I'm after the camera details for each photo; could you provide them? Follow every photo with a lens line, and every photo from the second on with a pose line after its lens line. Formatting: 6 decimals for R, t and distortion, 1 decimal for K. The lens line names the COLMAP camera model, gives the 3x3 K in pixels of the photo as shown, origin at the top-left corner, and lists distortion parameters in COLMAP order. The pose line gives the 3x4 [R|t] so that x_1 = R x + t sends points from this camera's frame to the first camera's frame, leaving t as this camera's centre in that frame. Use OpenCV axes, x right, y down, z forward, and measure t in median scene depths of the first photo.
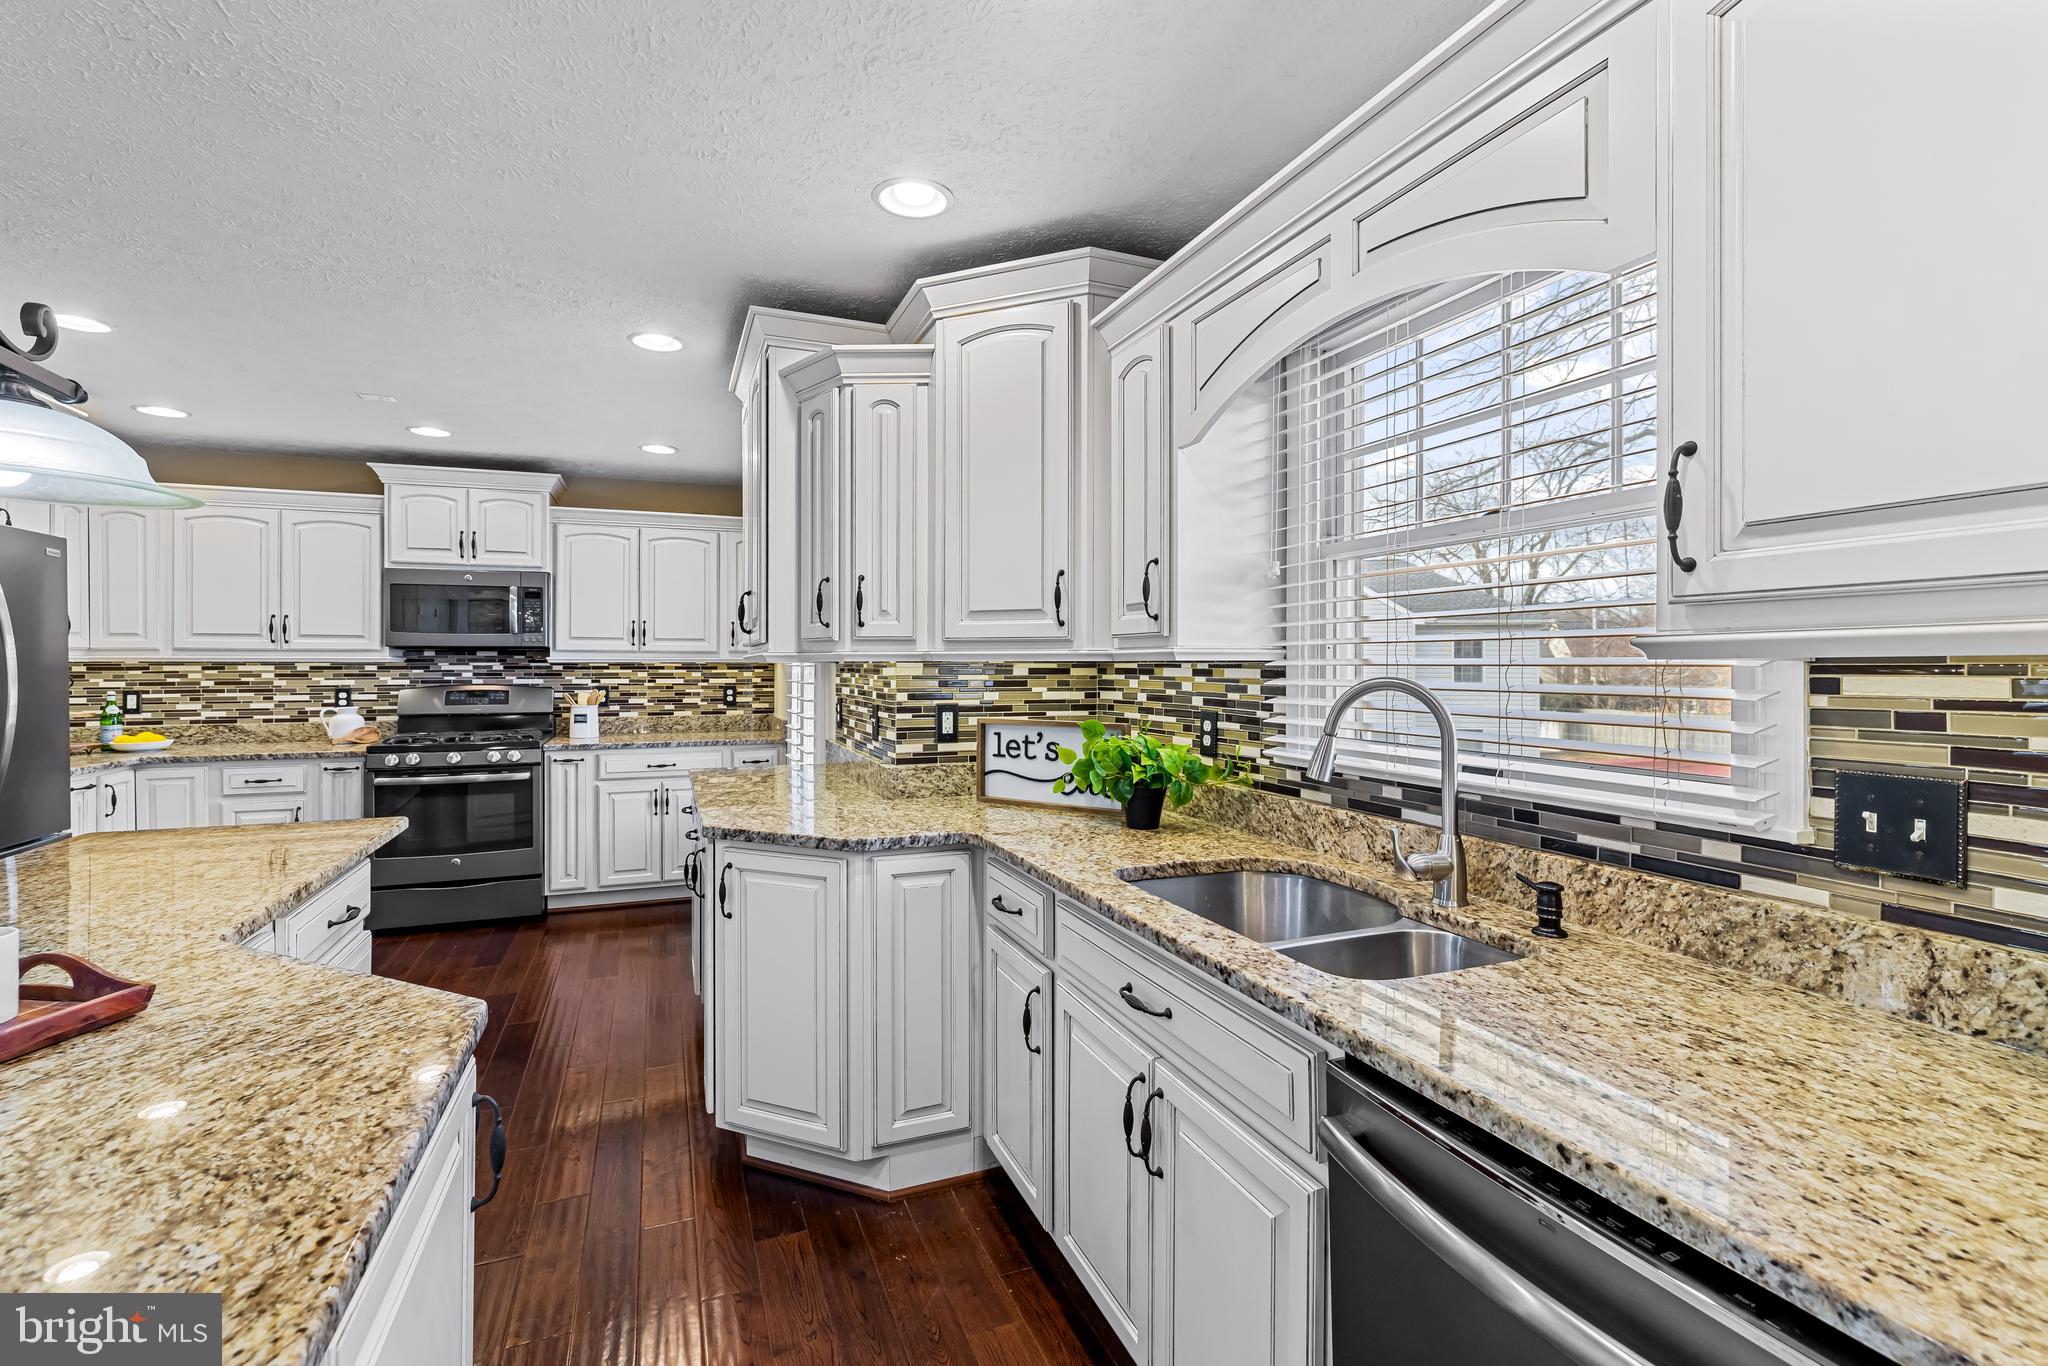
lens RADIAL K [[912.5, 0, 1015.5], [0, 912.5, 667.9], [0, 0, 1]] dist [-0.002295, 0.000002]
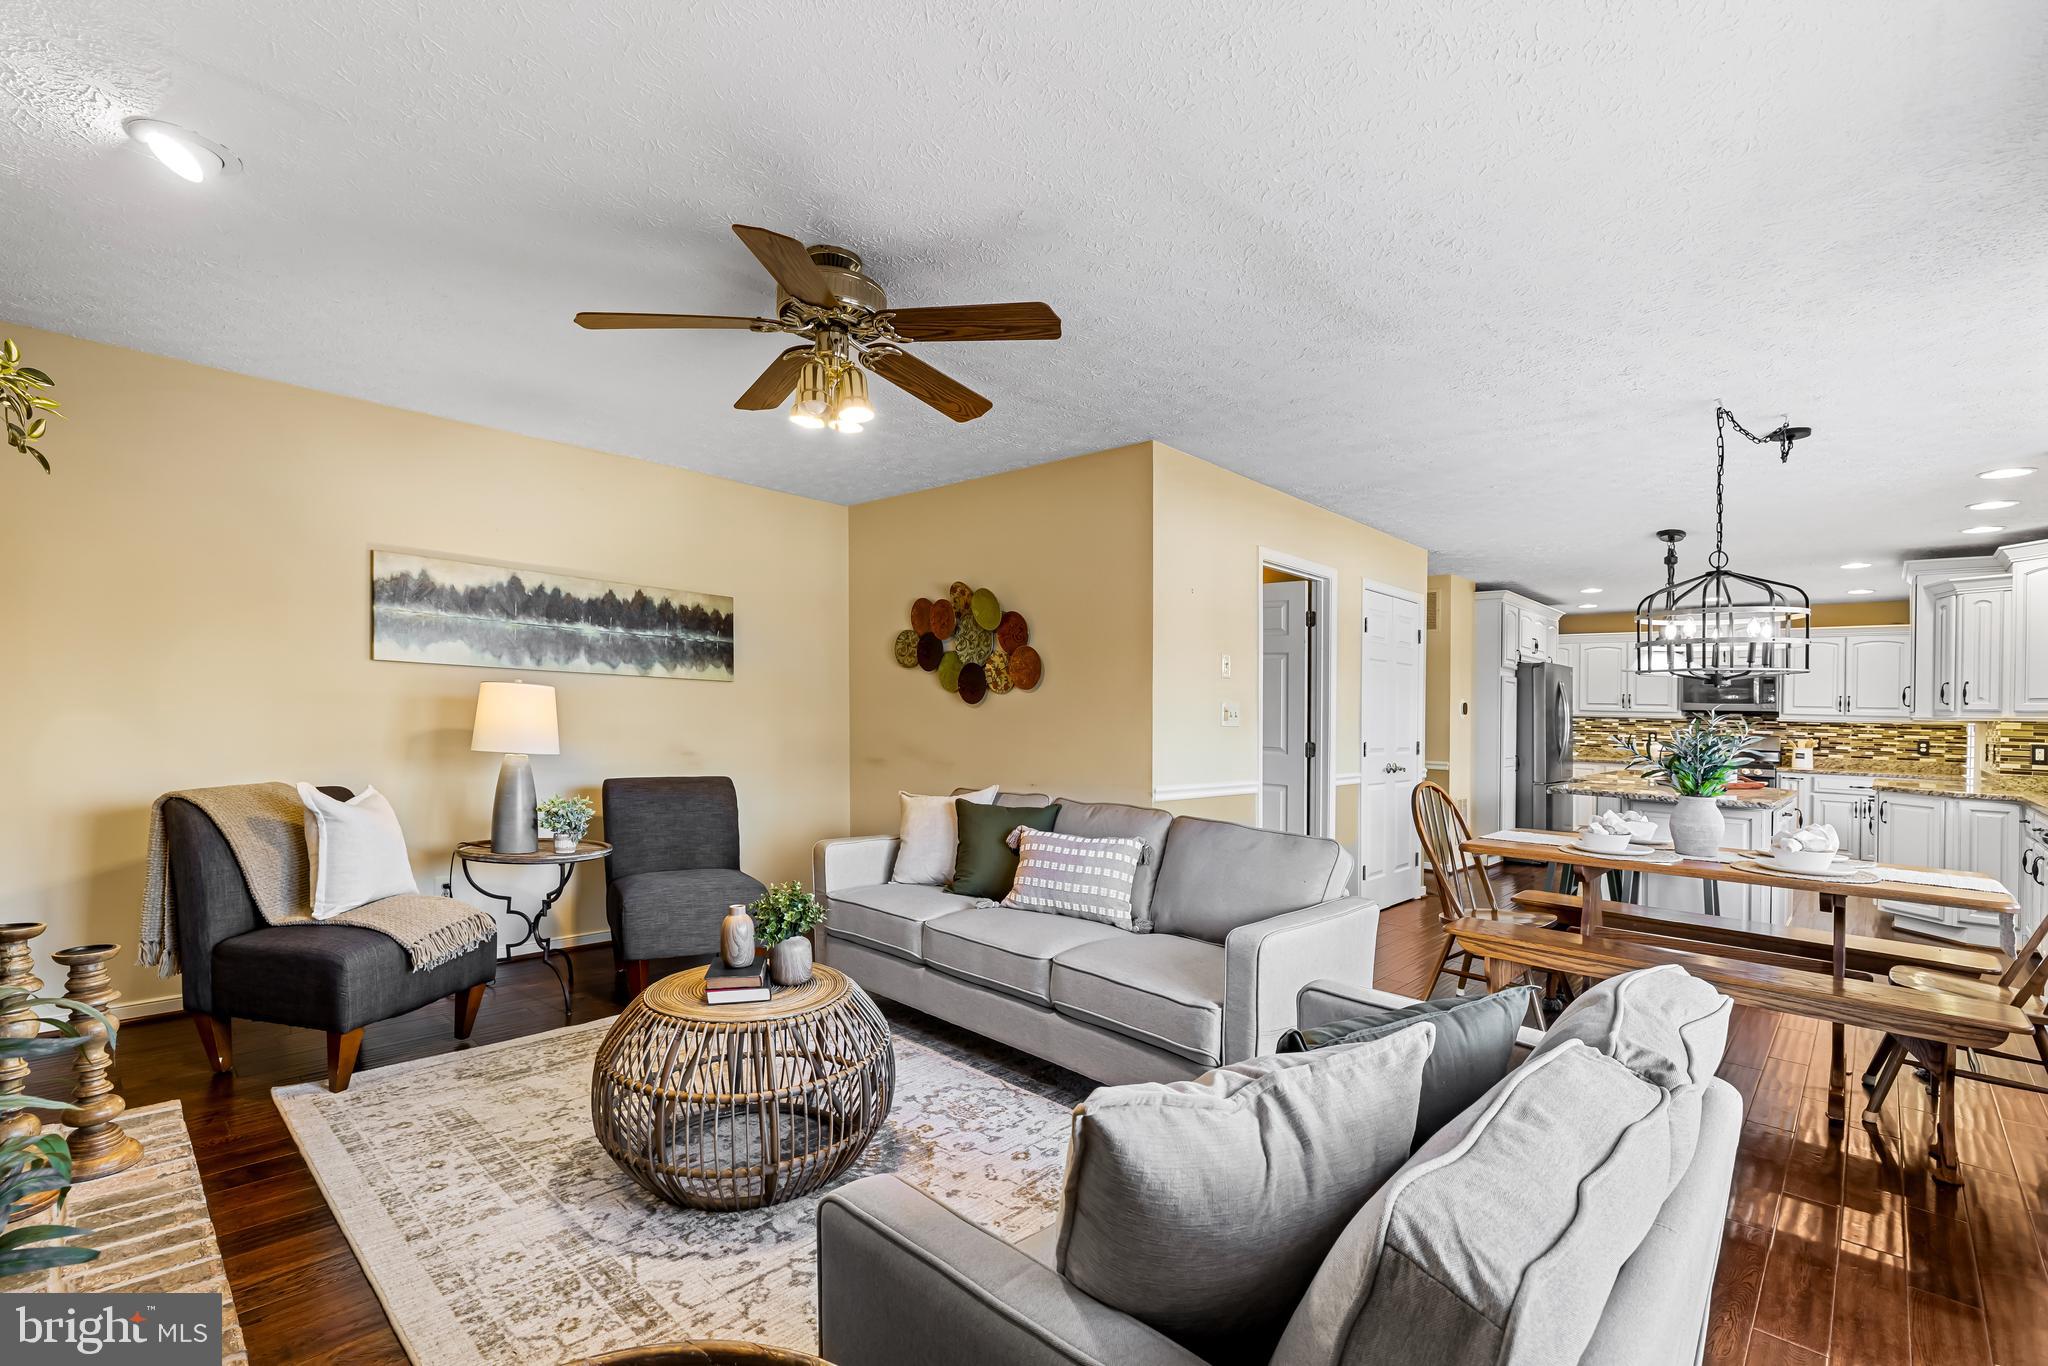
lens RADIAL K [[912.5, 0, 1037.4], [0, 912.5, 692.3], [0, 0, 1]] dist [-0.002295, 0.000002]
pose [[0.435200, -0.005485, -0.900317, 0.902355], [-0.032300, 0.999243, -0.021701, 0.048303], [0.899754, 0.038524, 0.434693, -2.135752]]
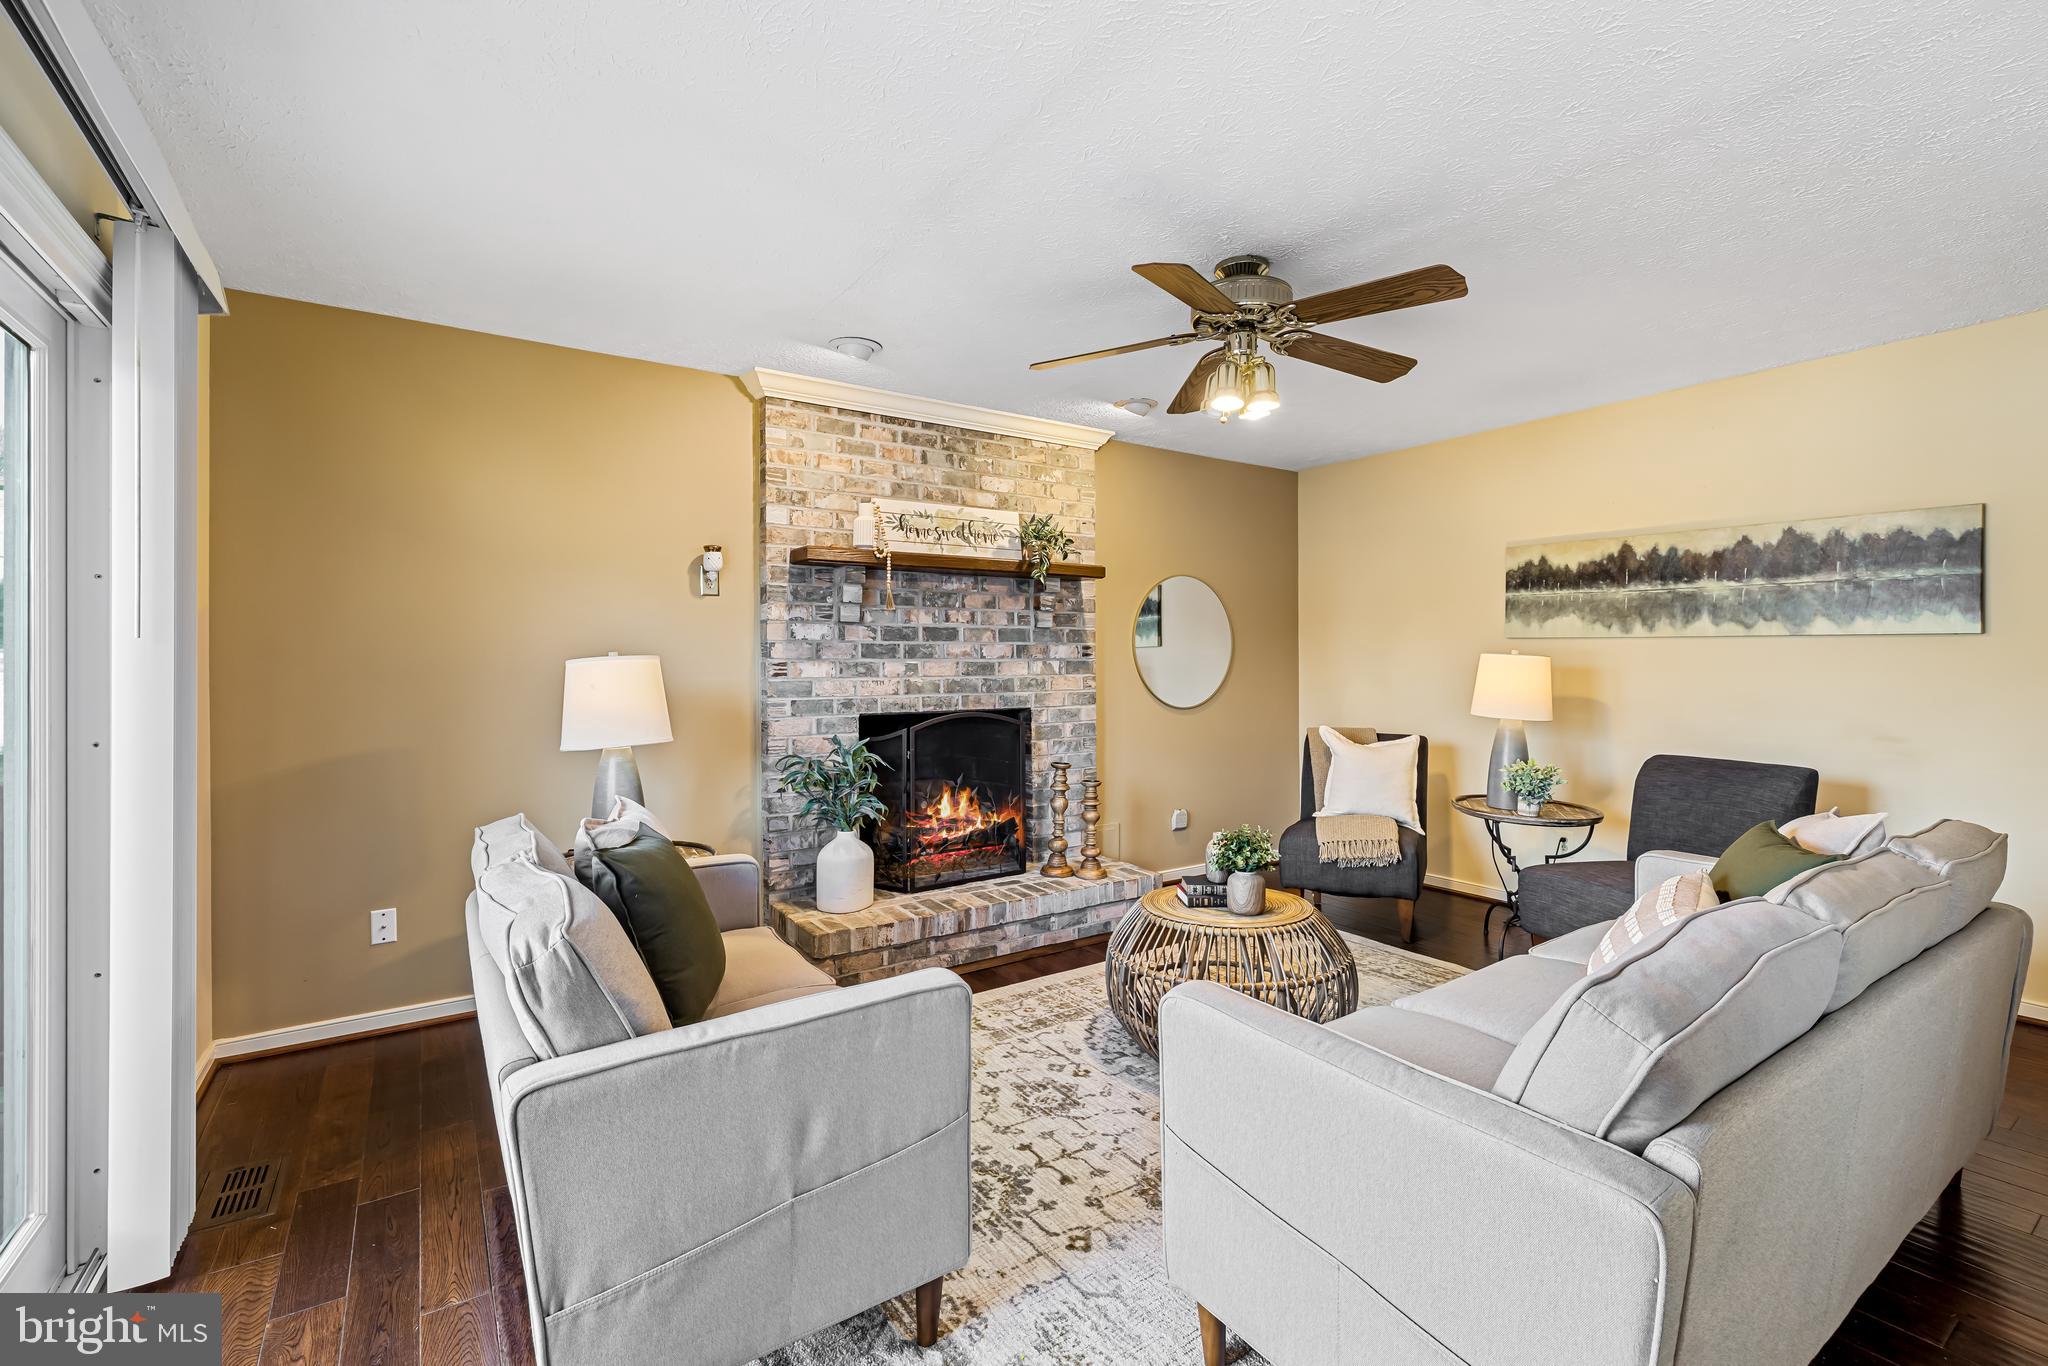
lens RADIAL K [[912.5, 0, 1033.4], [0, 912.5, 656.9], [0, 0, 1]] dist [-0.002295, 0.000002]
pose [[-0.976266, 0.001120, -0.216572, 0.282815], [0.001343, 0.999999, -0.000886, 0.032335], [0.216571, -0.001156, -0.976266, -0.635654]]
